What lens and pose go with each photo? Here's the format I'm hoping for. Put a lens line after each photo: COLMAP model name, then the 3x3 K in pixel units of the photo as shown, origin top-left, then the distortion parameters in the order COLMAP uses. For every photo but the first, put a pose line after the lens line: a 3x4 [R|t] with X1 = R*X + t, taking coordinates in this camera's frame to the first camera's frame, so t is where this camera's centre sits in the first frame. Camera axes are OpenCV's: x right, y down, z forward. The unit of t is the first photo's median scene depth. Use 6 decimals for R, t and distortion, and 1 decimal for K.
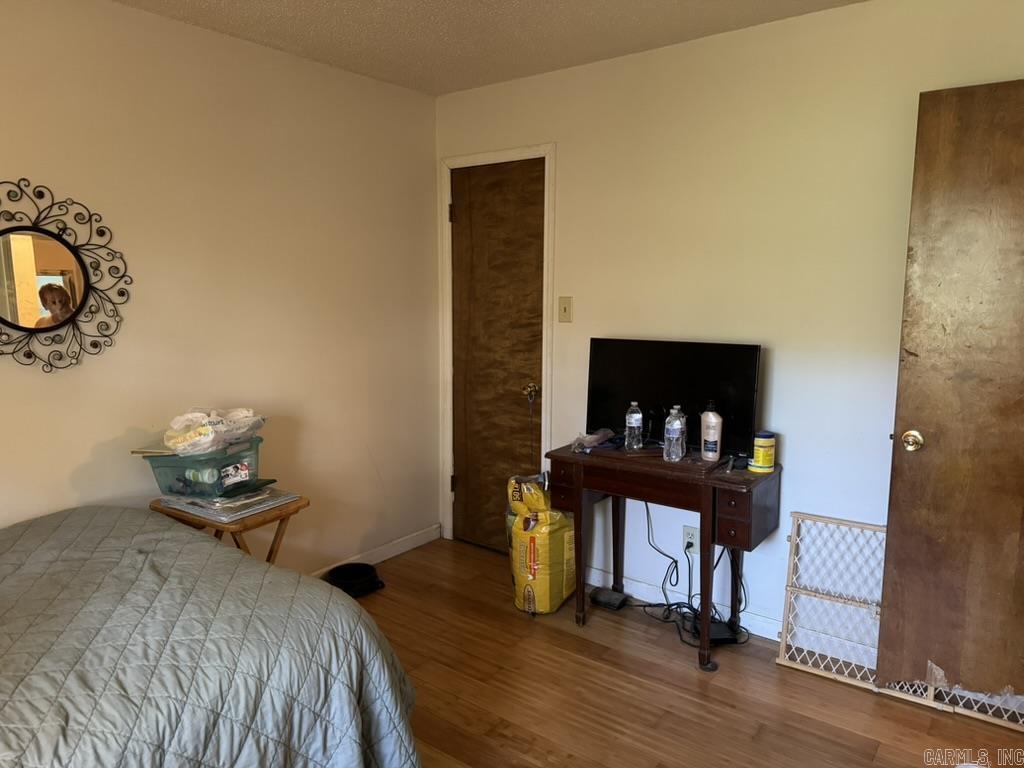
lens RADIAL K [[706.2, 0, 526.8], [0, 706.2, 379.5], [0, 0, 1]] dist [-0.003398, -0.005197]
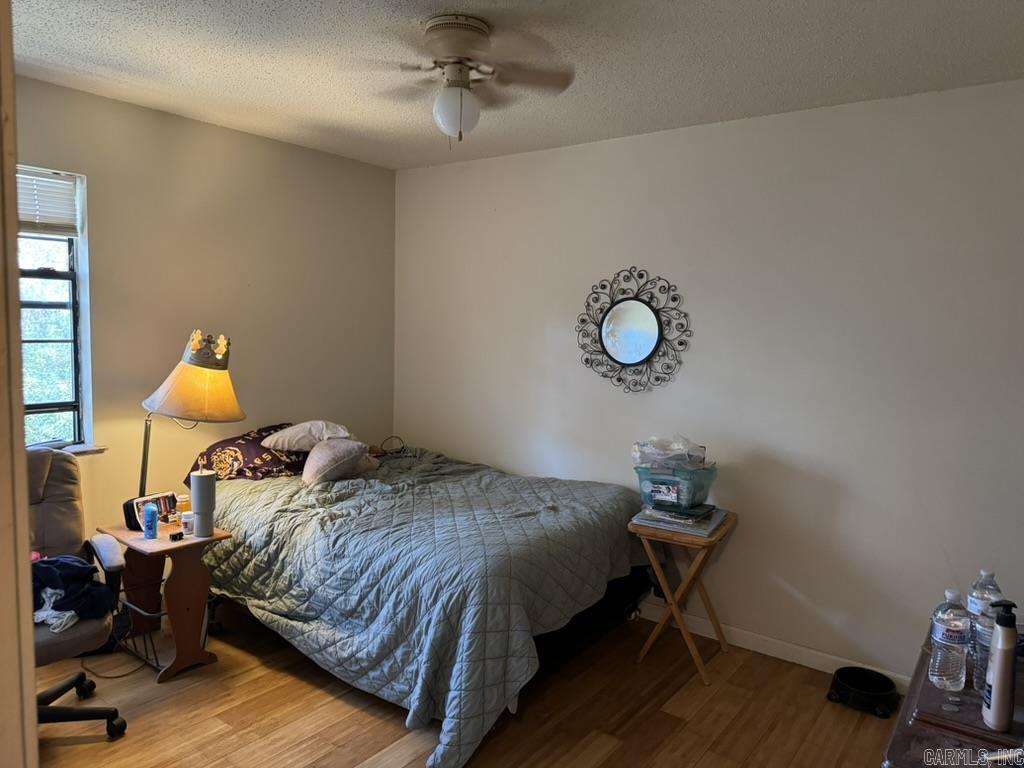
lens RADIAL K [[706.2, 0, 526.8], [0, 706.2, 379.5], [0, 0, 1]] dist [-0.003398, -0.005197]
pose [[0.002655, 0.073607, -0.997284, 0.796245], [-0.163910, 0.983831, 0.072177, -0.108086], [0.986472, 0.163273, 0.014677, 0.736549]]
